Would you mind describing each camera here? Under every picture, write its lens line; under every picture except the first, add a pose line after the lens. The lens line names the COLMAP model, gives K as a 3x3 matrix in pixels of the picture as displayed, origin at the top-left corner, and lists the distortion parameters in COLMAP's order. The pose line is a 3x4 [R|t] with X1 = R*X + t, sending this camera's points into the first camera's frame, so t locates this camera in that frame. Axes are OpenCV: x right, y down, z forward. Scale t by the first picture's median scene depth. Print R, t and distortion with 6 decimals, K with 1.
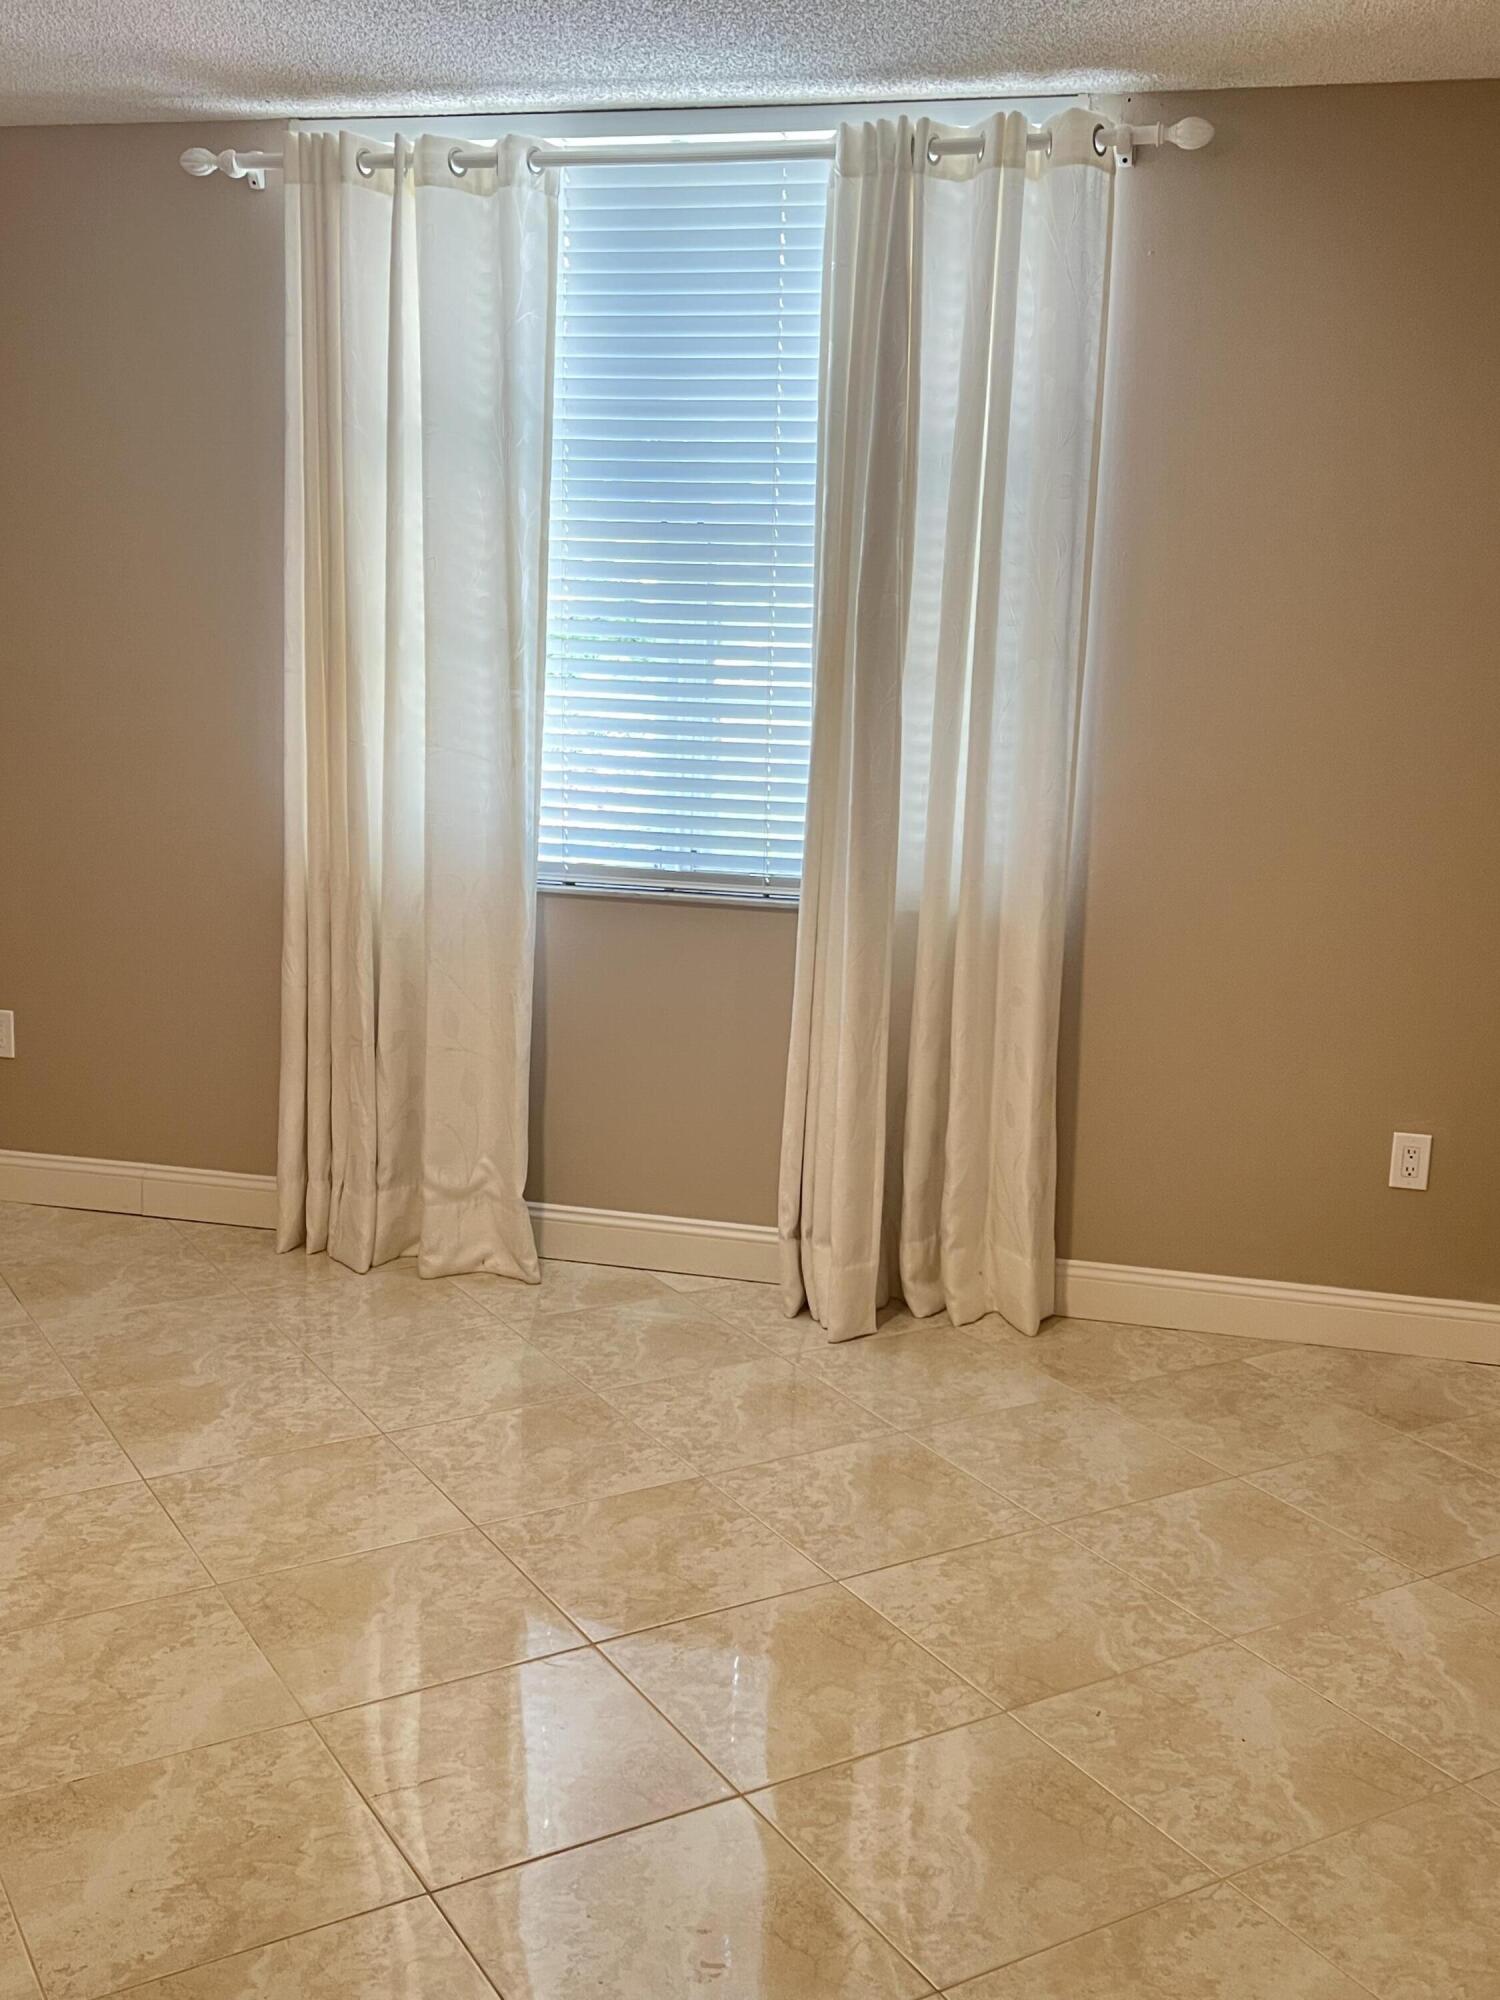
lens RADIAL K [[1982.5, 0, 756.2], [0, 1982.5, 982.9], [0, 0, 1]] dist [0.101249, 0.000000]
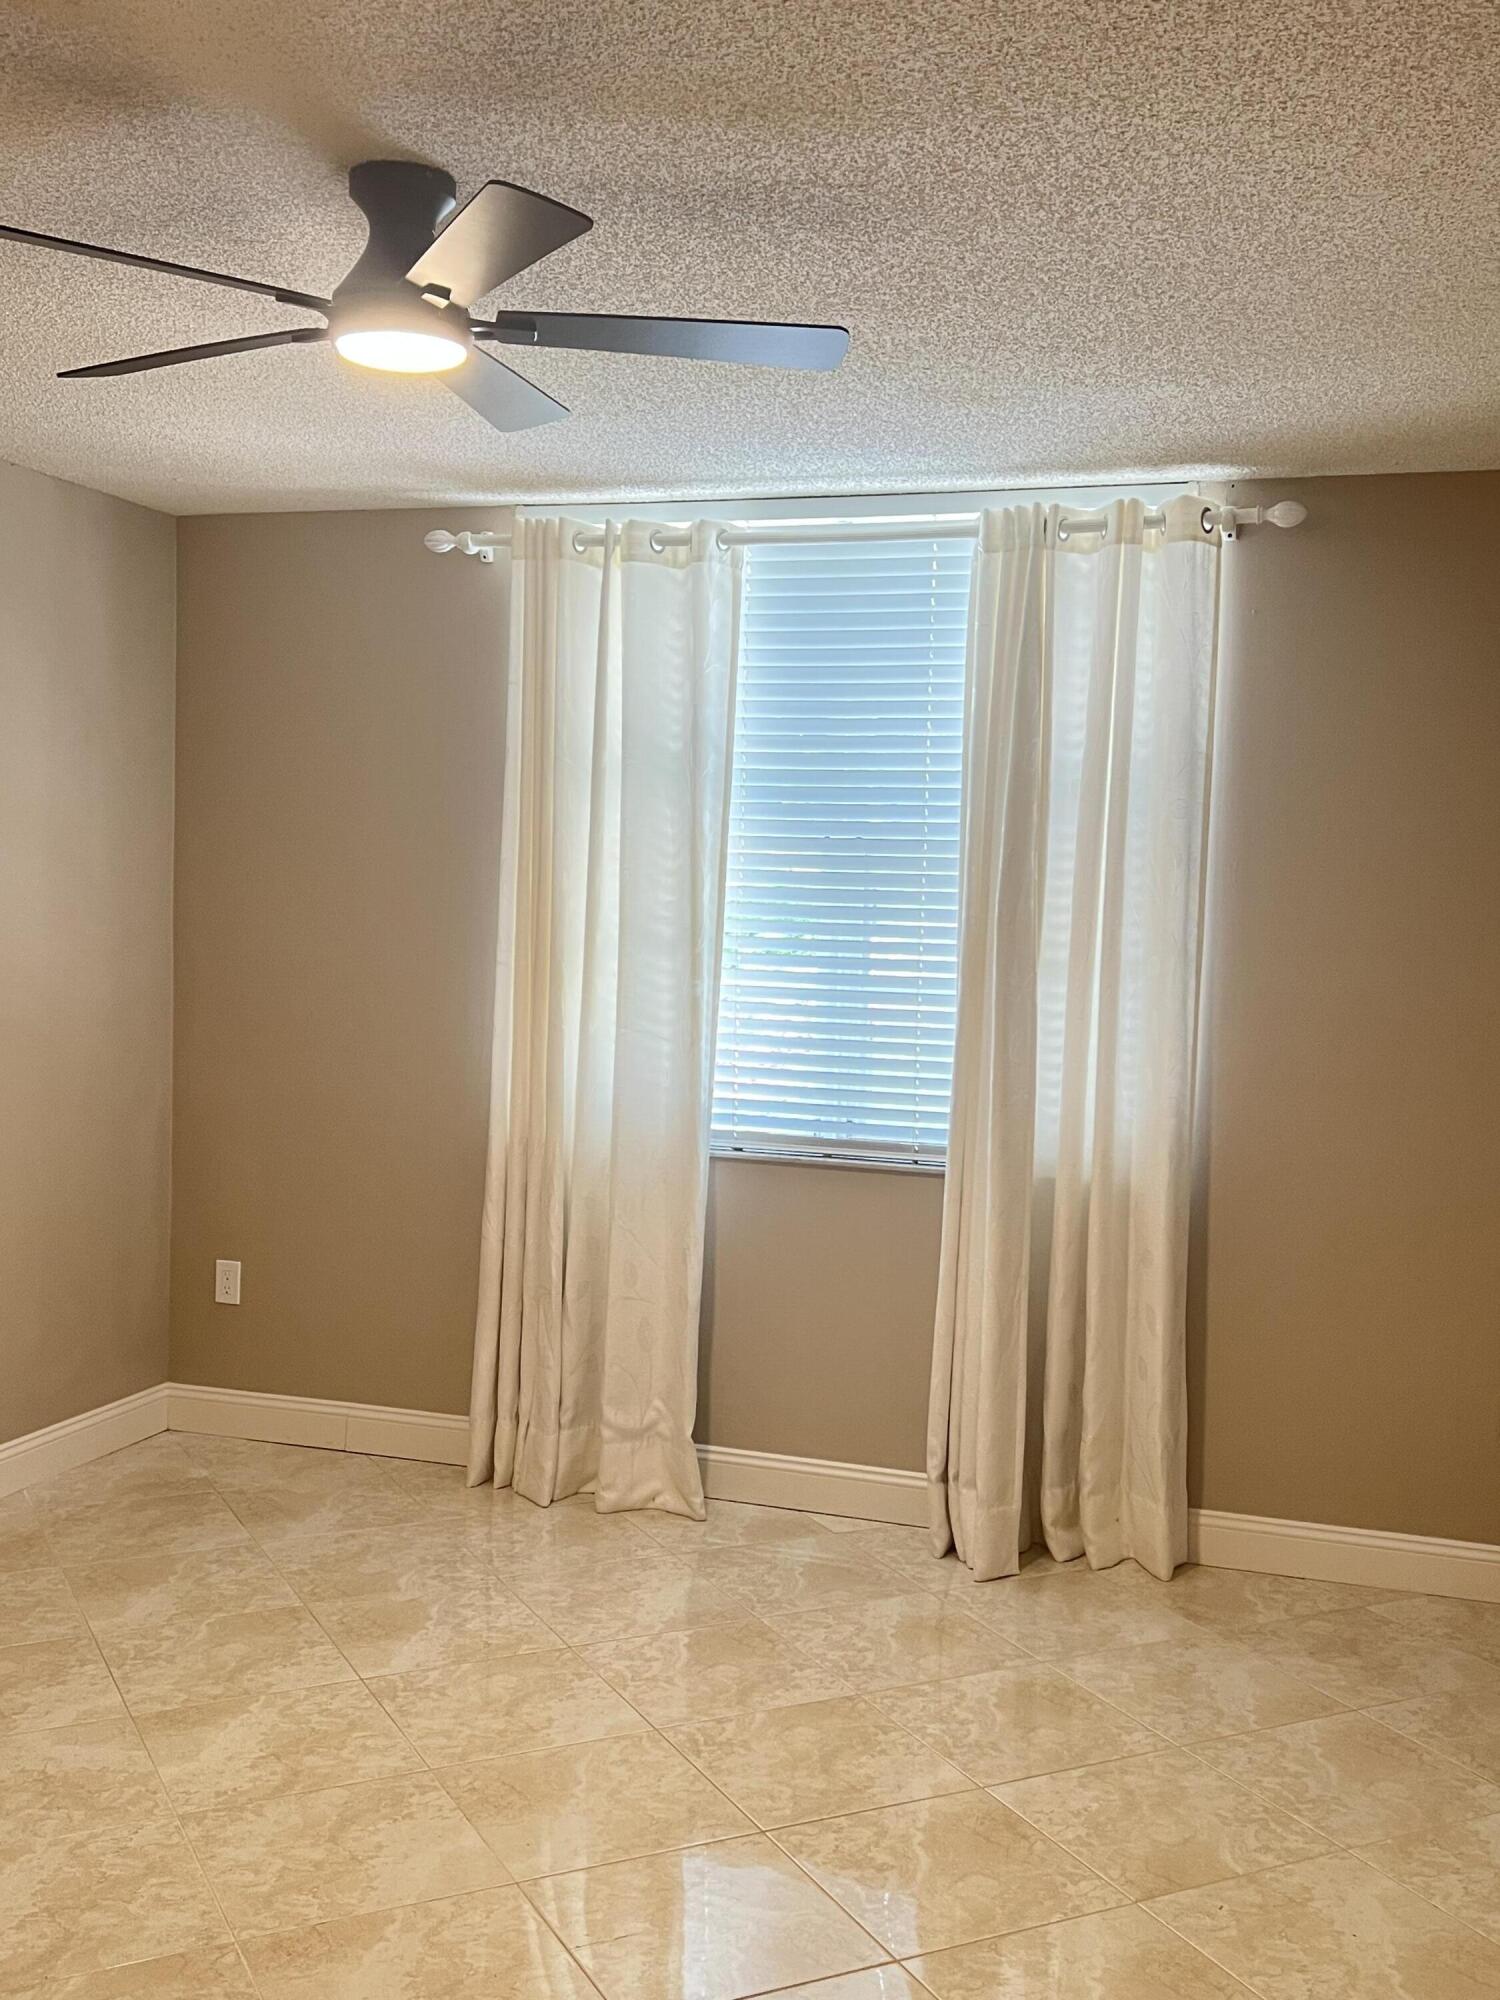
lens RADIAL K [[1982.5, 0, 738.1], [0, 1982.5, 994.2], [0, 0, 1]] dist [0.101249, 0.000000]
pose [[0.996574, 0.004751, -0.082571, -0.003161], [-0.015597, 0.991231, -0.131215, 0.010701], [0.081224, 0.132053, 0.987909, -0.128402]]
